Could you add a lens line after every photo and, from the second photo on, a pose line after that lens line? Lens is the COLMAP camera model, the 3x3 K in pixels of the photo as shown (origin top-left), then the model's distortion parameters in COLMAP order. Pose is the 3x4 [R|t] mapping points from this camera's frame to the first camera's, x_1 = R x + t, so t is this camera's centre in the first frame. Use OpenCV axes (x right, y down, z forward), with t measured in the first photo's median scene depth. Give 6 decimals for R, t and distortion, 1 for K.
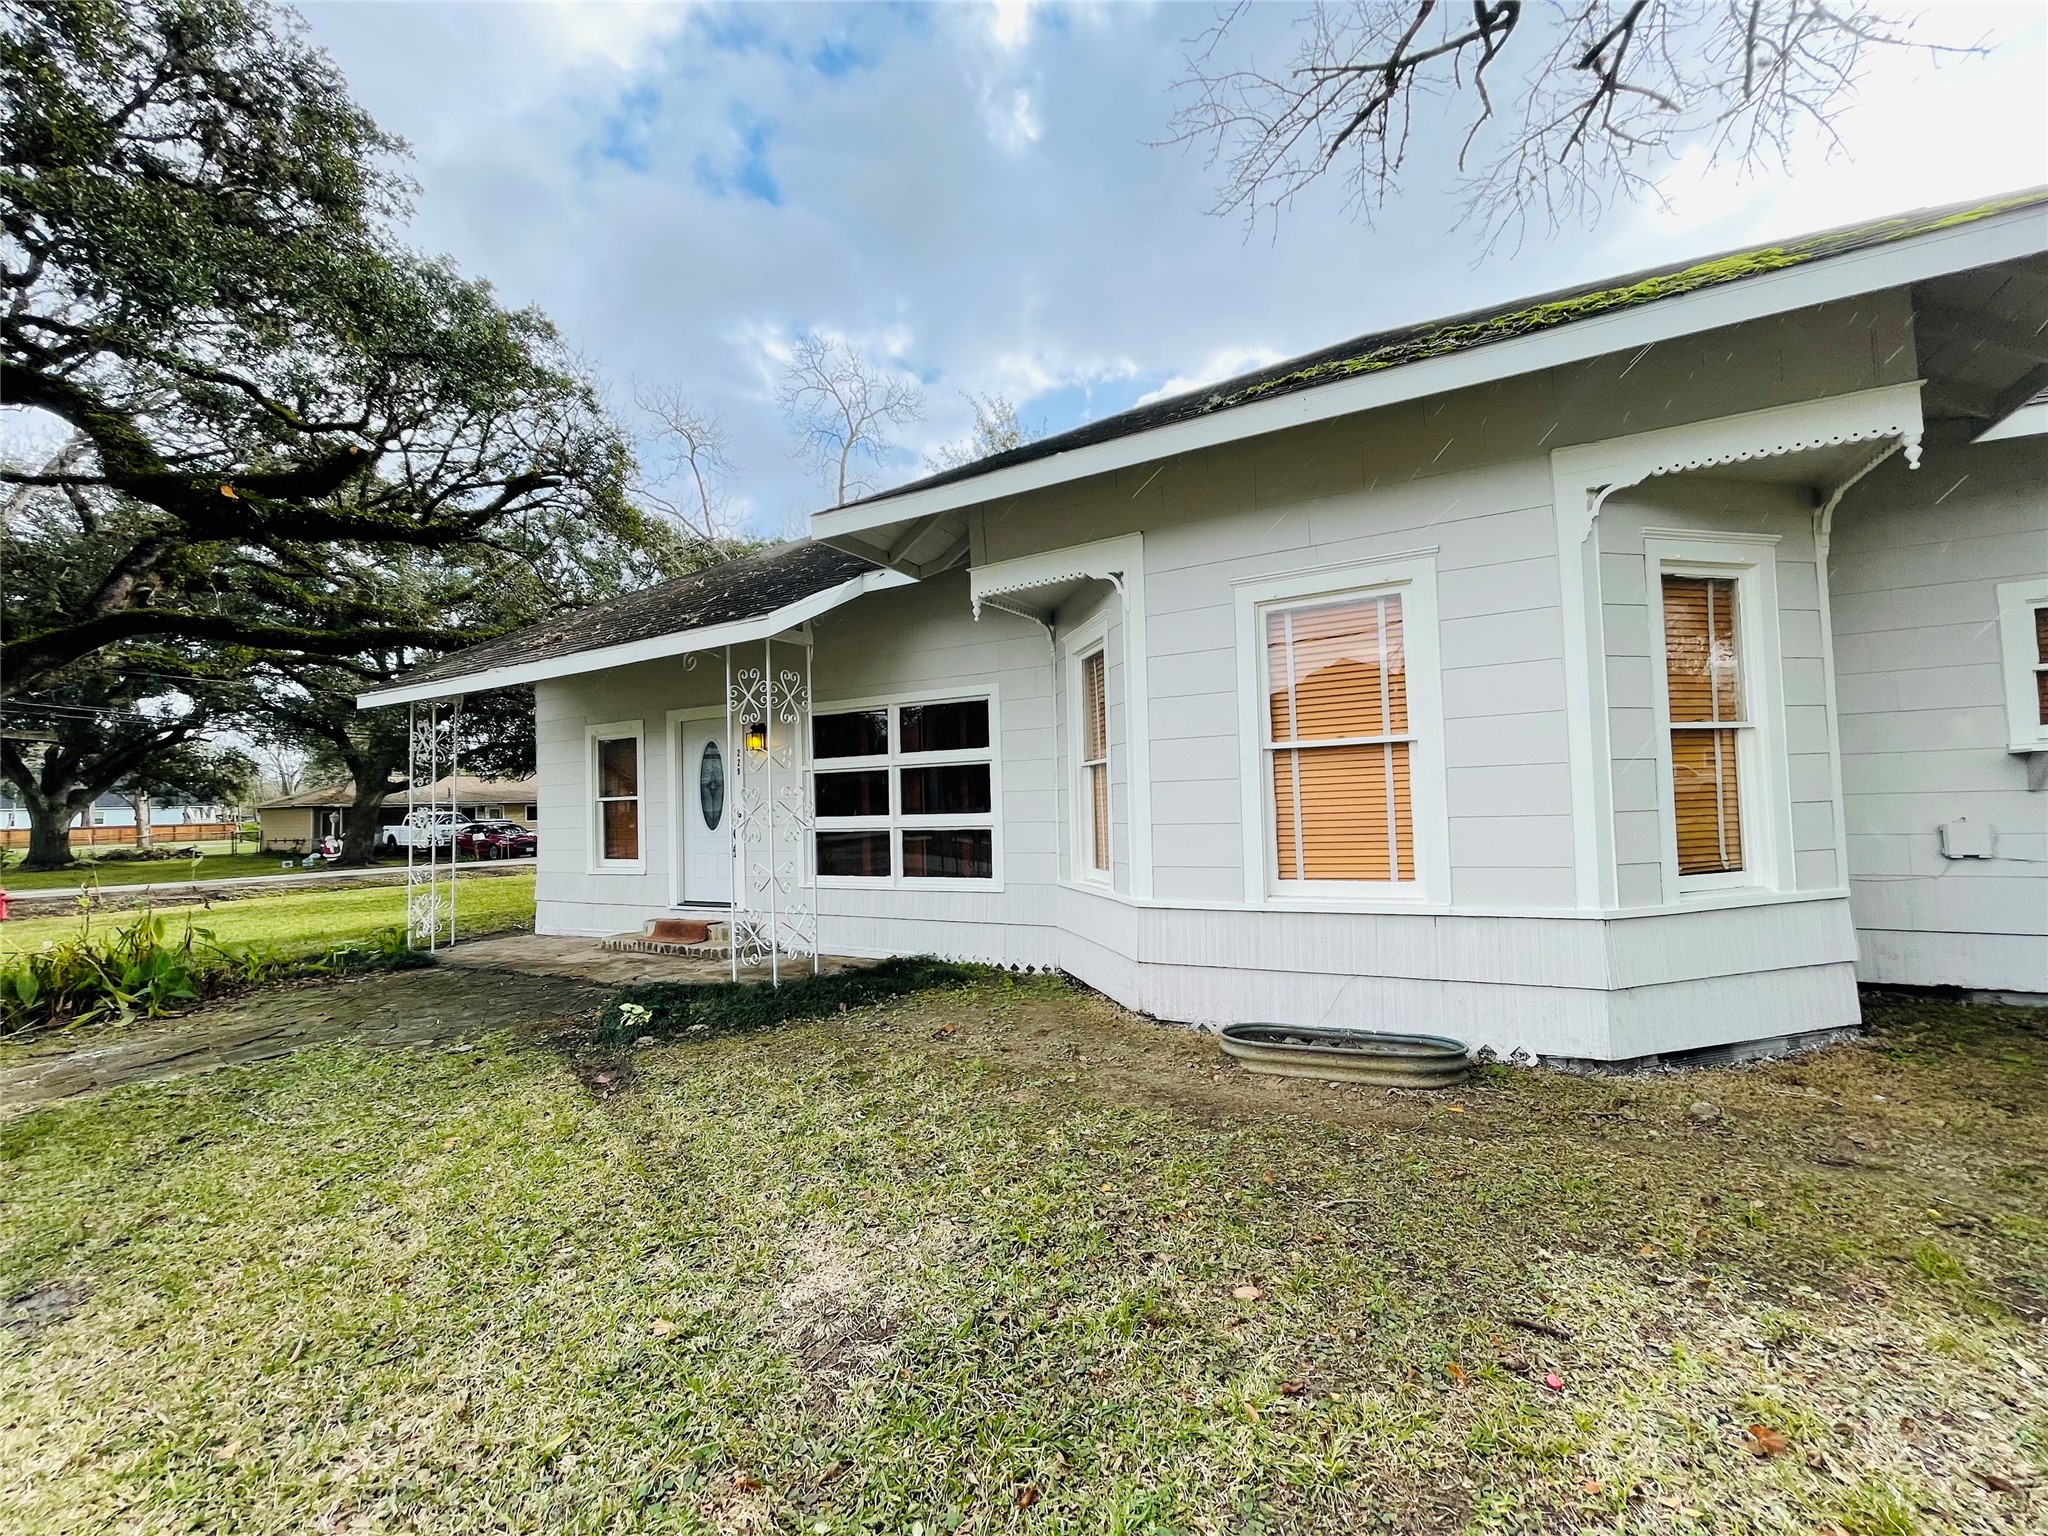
lens RADIAL K [[828.2, 0, 1021.7], [0, 828.2, 771.6], [0, 0, 1]] dist [-0.002753, -0.000350]
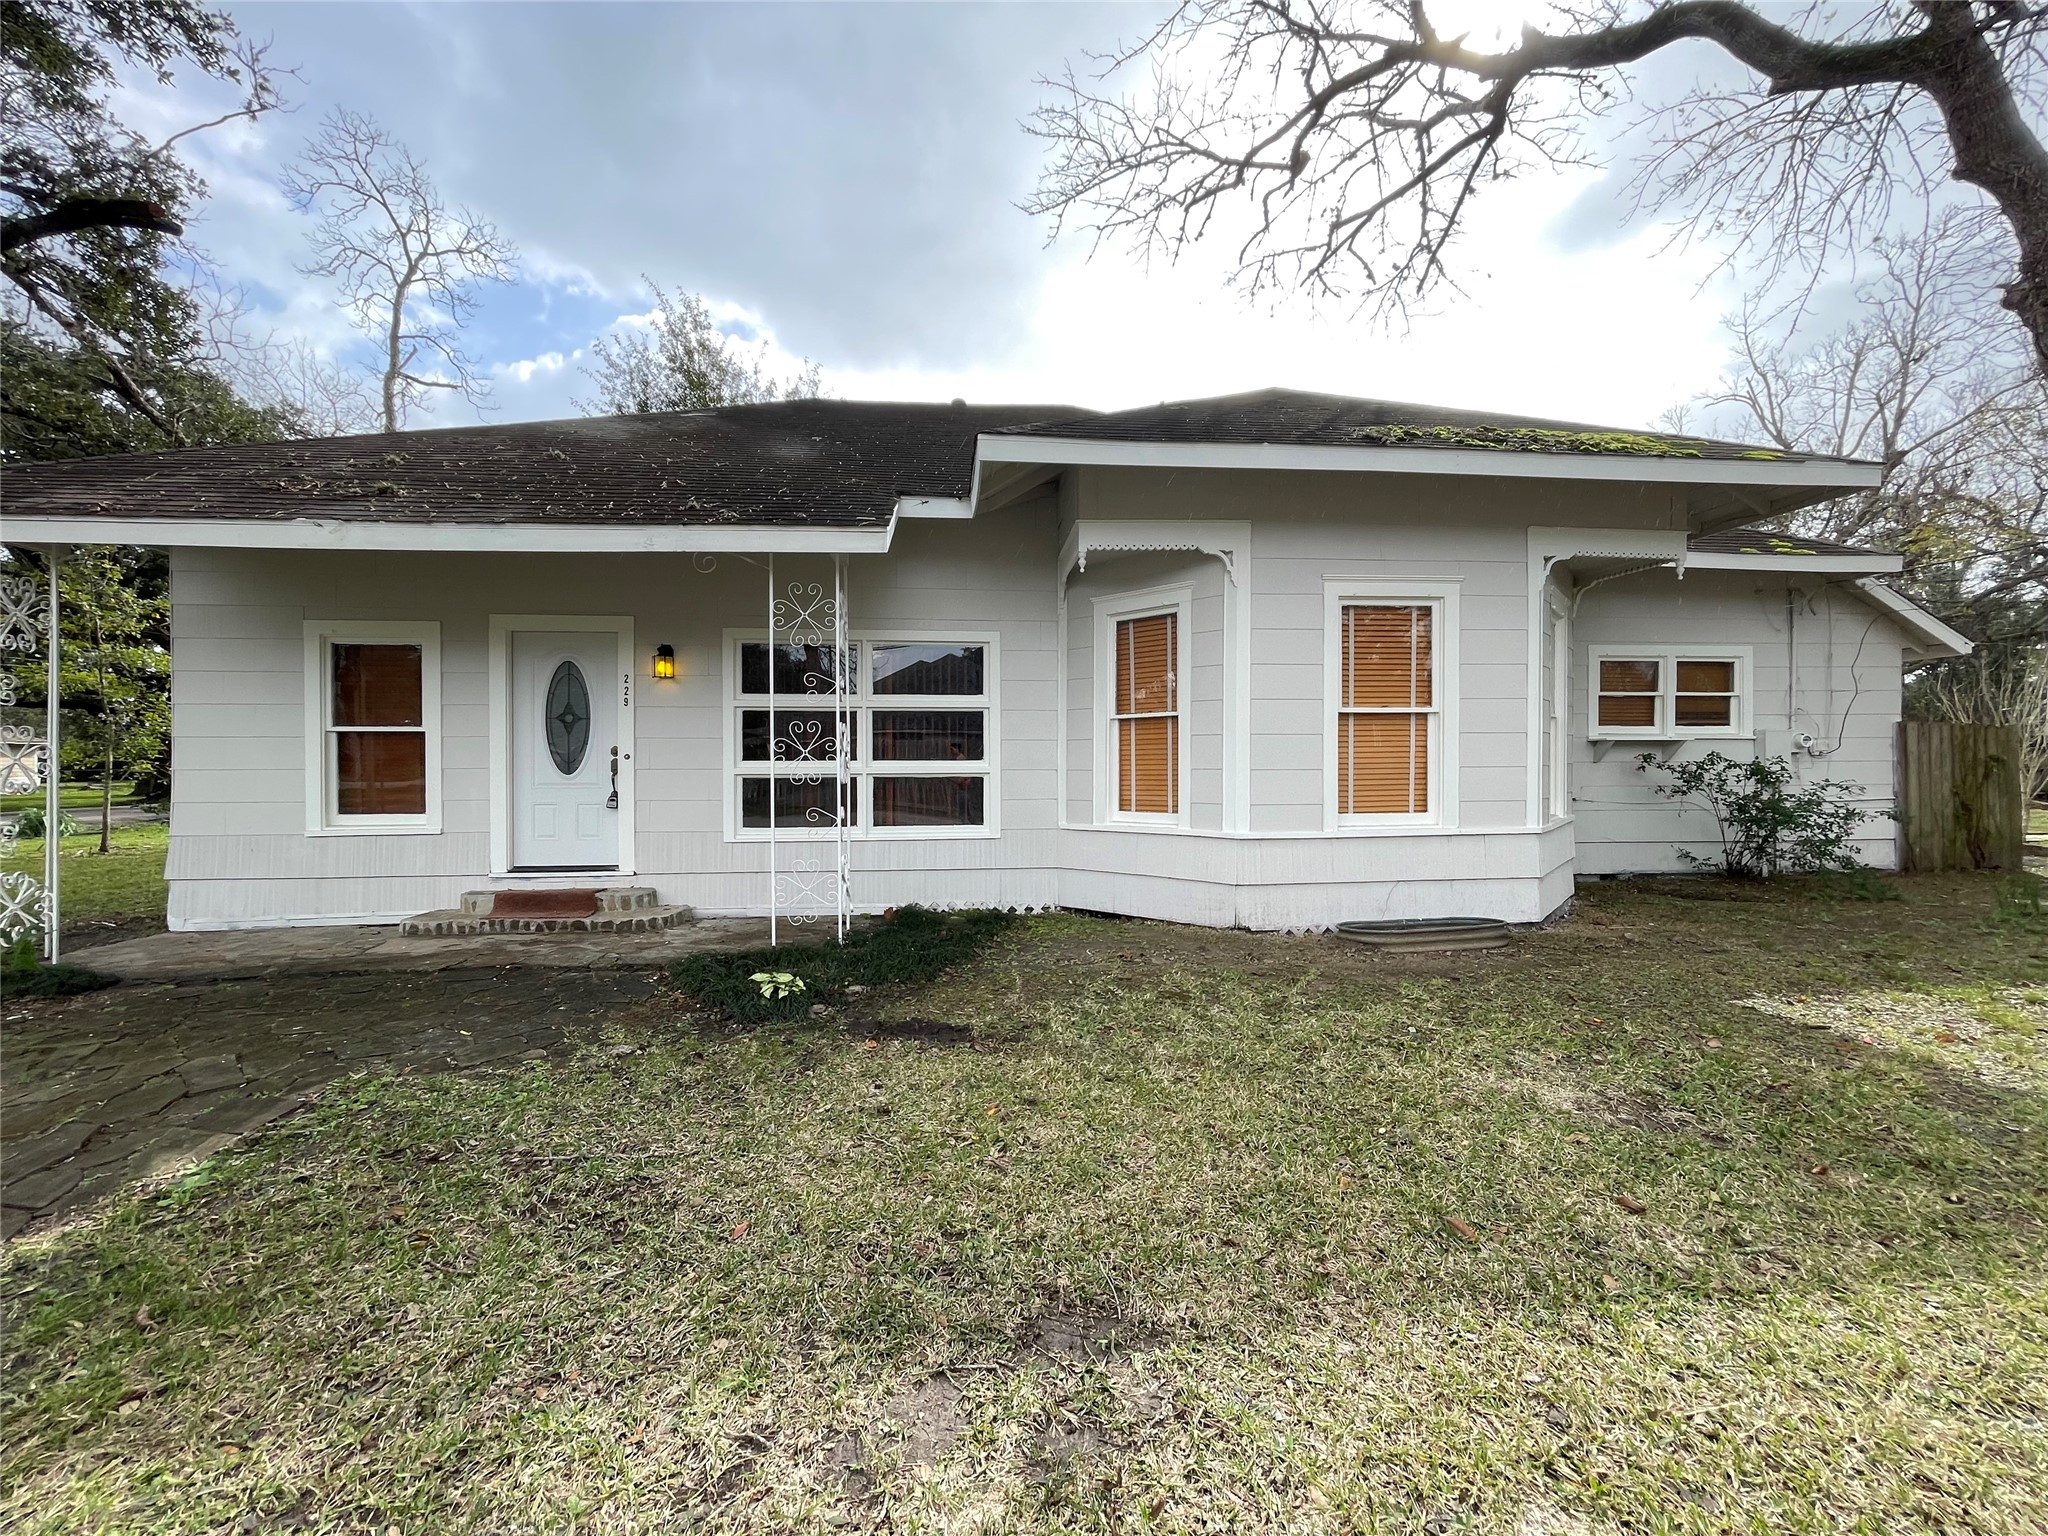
lens RADIAL K [[828.2, 0, 1022.0], [0, 828.2, 769.8], [0, 0, 1]] dist [-0.002753, -0.000350]
pose [[0.830749, 0.023677, 0.556143, -0.557441], [-0.044067, 0.998757, 0.023304, 0.036030], [-0.554900, -0.043867, 0.830760, 0.135555]]
